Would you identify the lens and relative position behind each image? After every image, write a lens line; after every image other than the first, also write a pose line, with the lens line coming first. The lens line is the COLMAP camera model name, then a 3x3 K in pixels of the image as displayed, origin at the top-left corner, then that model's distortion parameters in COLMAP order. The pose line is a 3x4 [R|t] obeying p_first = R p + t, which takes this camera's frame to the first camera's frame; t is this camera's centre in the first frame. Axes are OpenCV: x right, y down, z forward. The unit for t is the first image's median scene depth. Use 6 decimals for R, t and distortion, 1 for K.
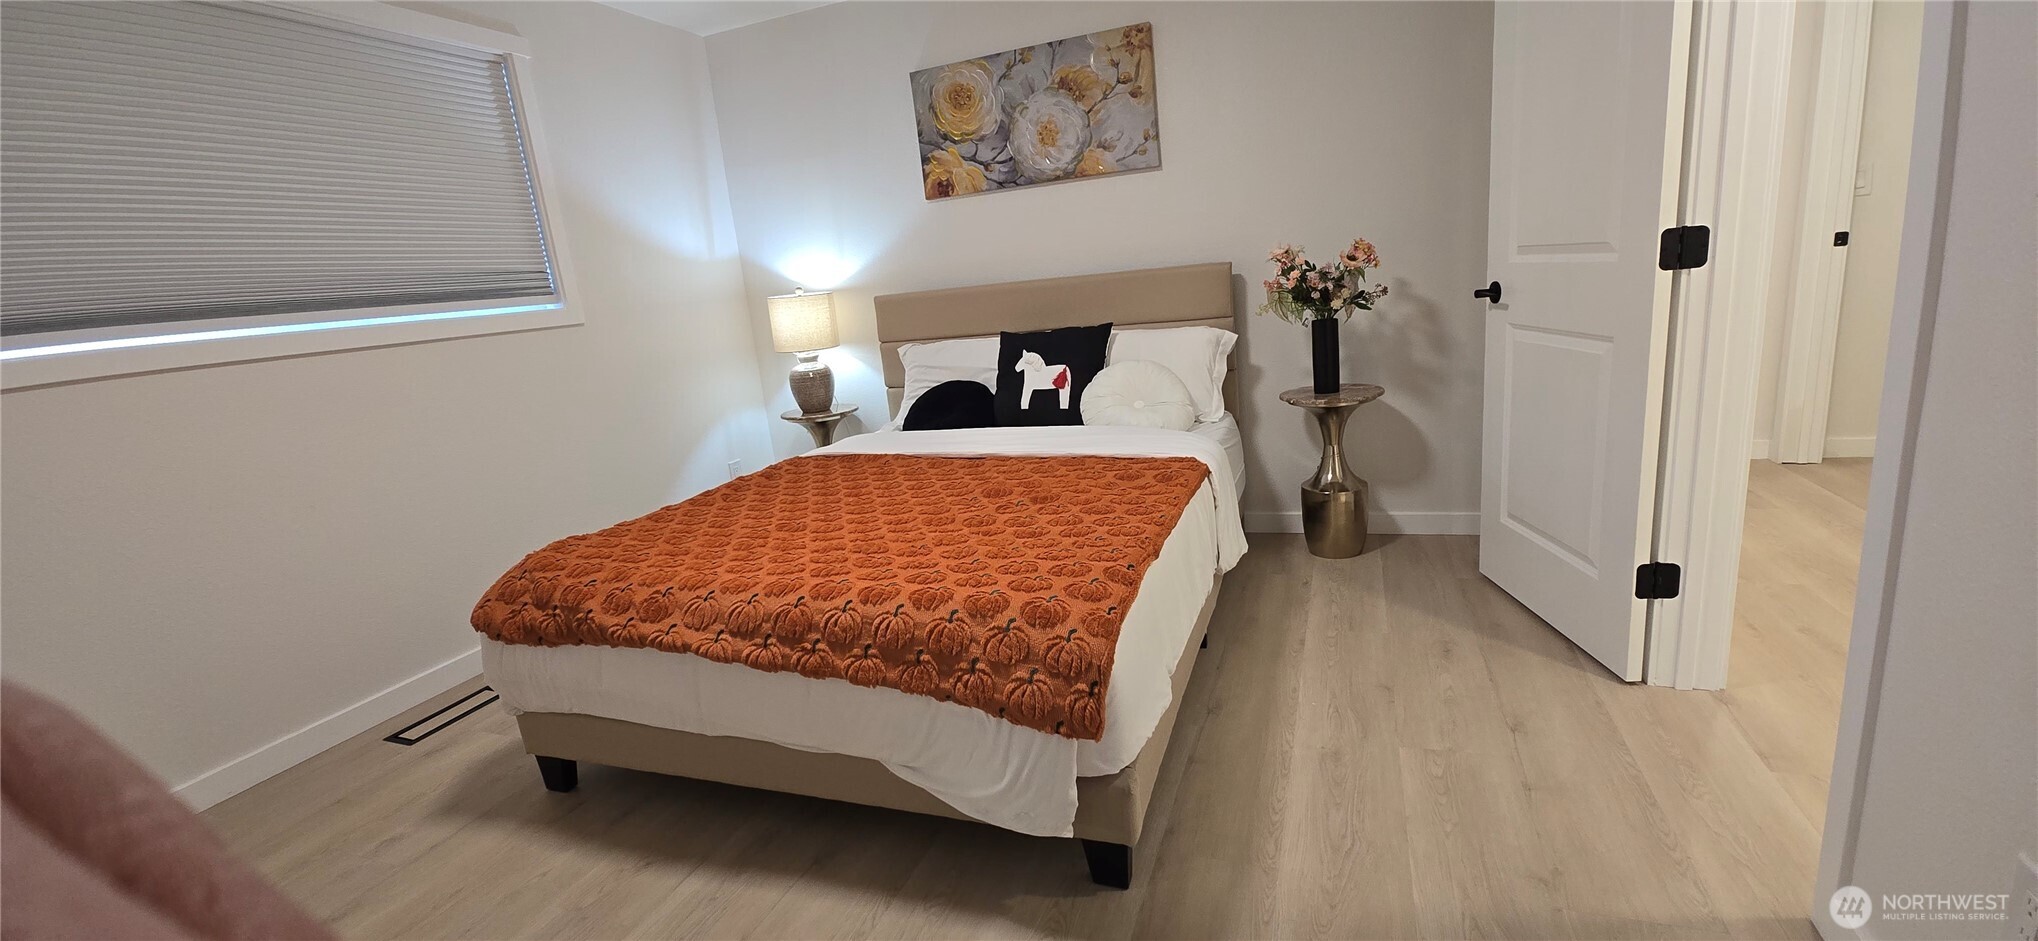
lens RADIAL K [[817.7, 0, 1019.0], [0, 817.7, 470.5], [0, 0, 1]] dist [-0.000115, 0.000055]
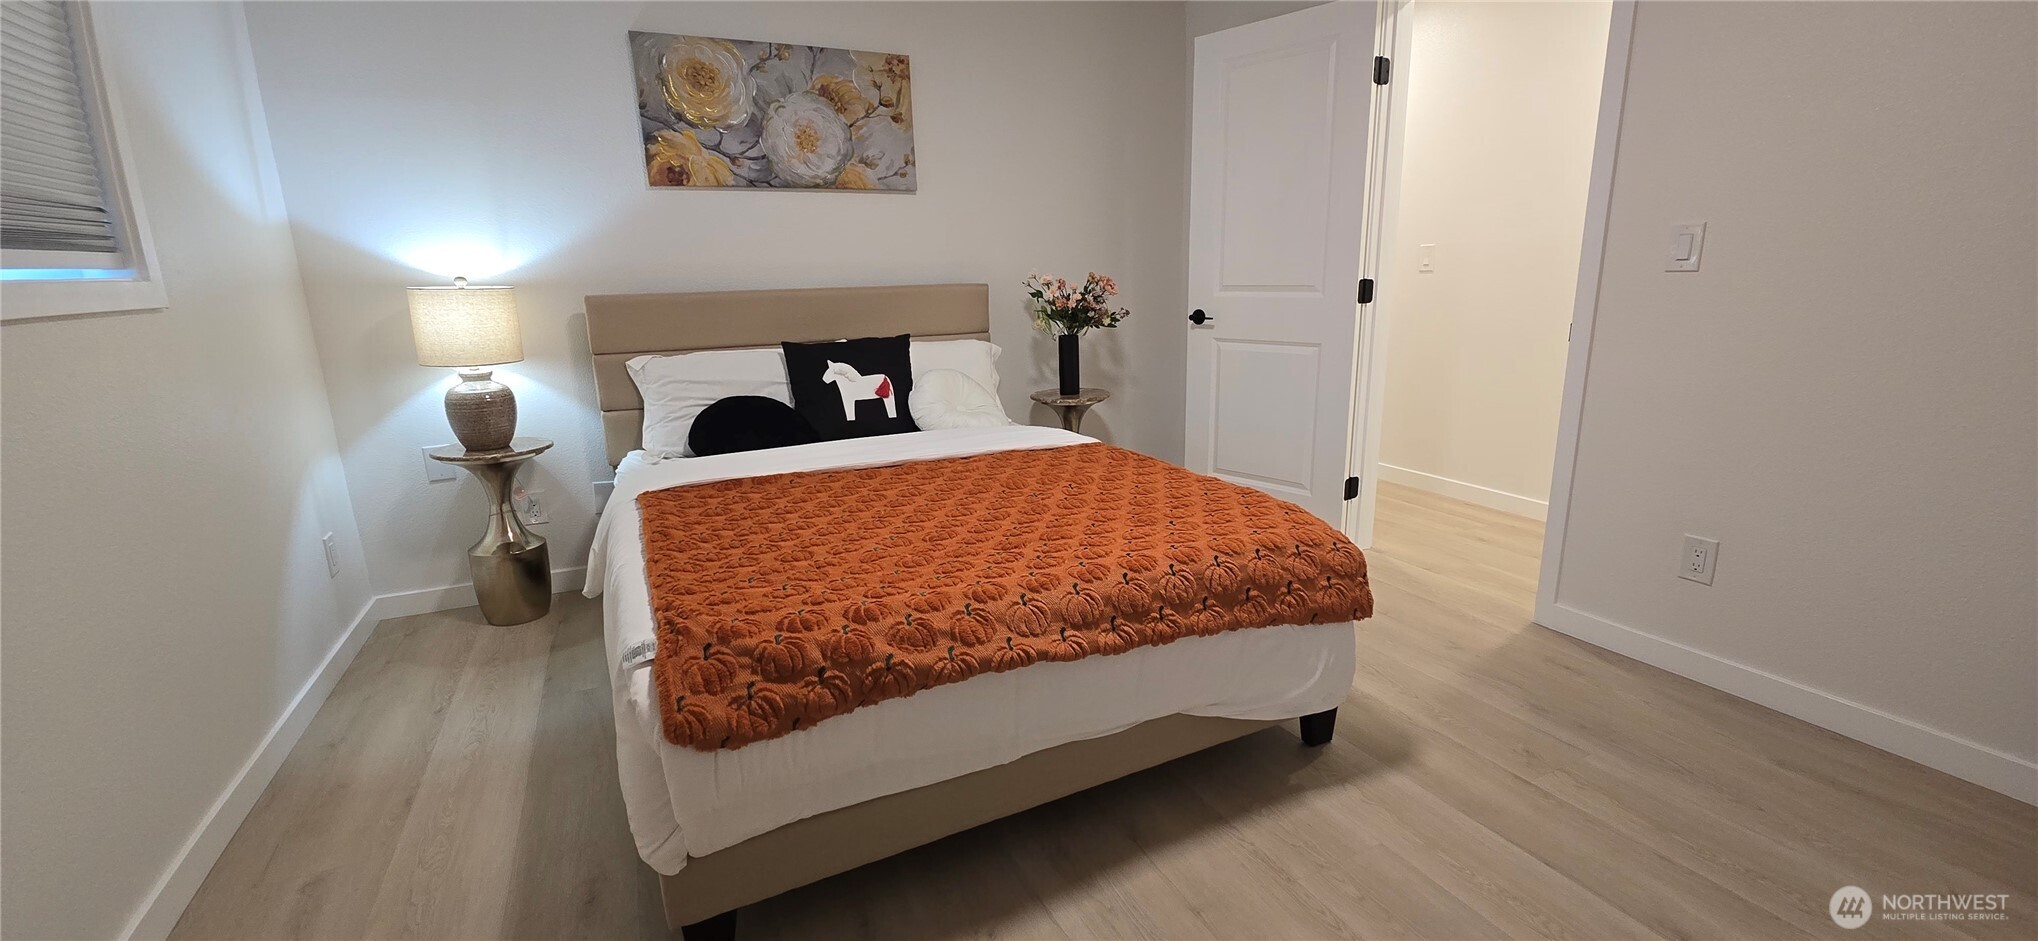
lens RADIAL K [[817.7, 0, 1019.0], [0, 817.7, 470.5], [0, 0, 1]] dist [-0.000115, 0.000055]
pose [[0.688122, -0.090250, 0.719961, -0.527671], [0.126138, 0.992005, 0.003792, 0.004209], [-0.714547, 0.088205, 0.694004, 0.188685]]
